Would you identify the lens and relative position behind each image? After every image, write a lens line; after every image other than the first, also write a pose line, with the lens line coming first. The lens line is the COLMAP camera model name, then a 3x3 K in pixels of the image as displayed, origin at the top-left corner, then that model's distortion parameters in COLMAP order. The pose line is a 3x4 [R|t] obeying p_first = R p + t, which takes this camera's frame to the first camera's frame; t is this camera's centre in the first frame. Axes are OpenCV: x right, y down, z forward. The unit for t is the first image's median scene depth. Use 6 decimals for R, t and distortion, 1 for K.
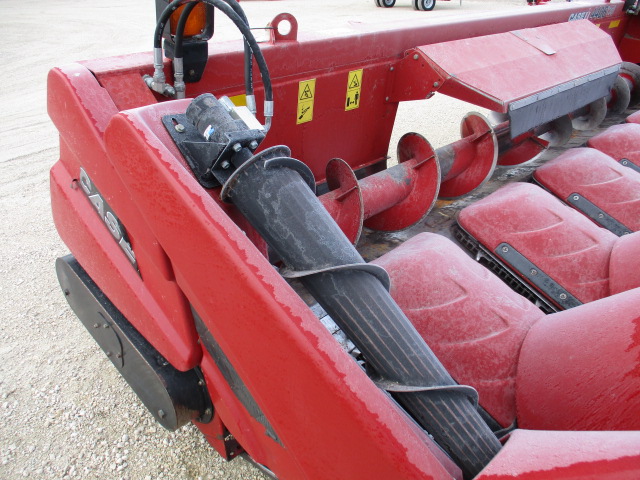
lens RADIAL K [[509.0, 0, 322.0], [0, 509.0, 234.0], [0, 0, 1]] dist [-0.034626, 0.013335]
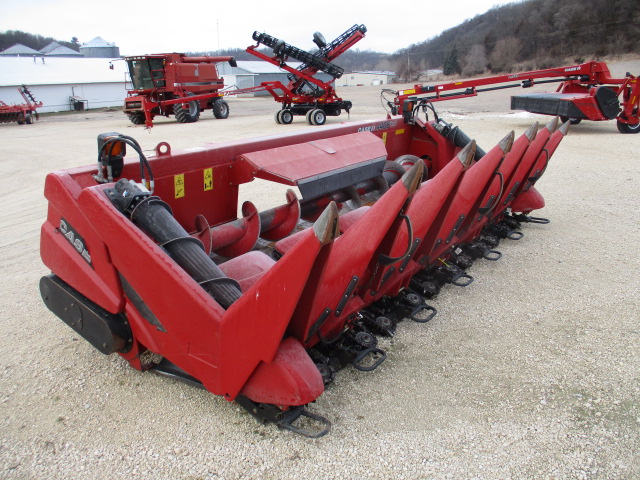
lens RADIAL K [[509.0, 0, 313.9], [0, 509.0, 239.0], [0, 0, 1]] dist [-0.034626, 0.013335]
pose [[0.987939, -0.081297, 0.131781, 0.185235], [0.105542, 0.976300, -0.188942, 0.315753], [-0.113298, 0.200572, 0.973106, -0.785936]]
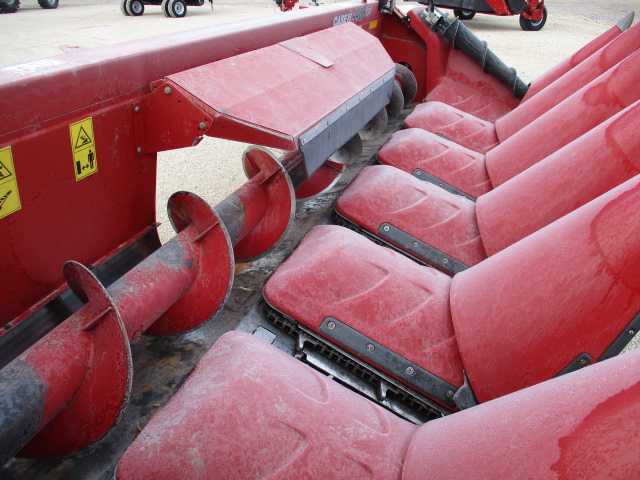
lens RADIAL K [[509.0, 0, 301.7], [0, 509.0, 238.8], [0, 0, 1]] dist [-0.034626, 0.013335]
pose [[0.918477, -0.190267, 0.346697, 0.075688], [0.190607, 0.981096, 0.033466, -0.139548], [-0.346511, 0.035345, 0.937380, 0.285850]]
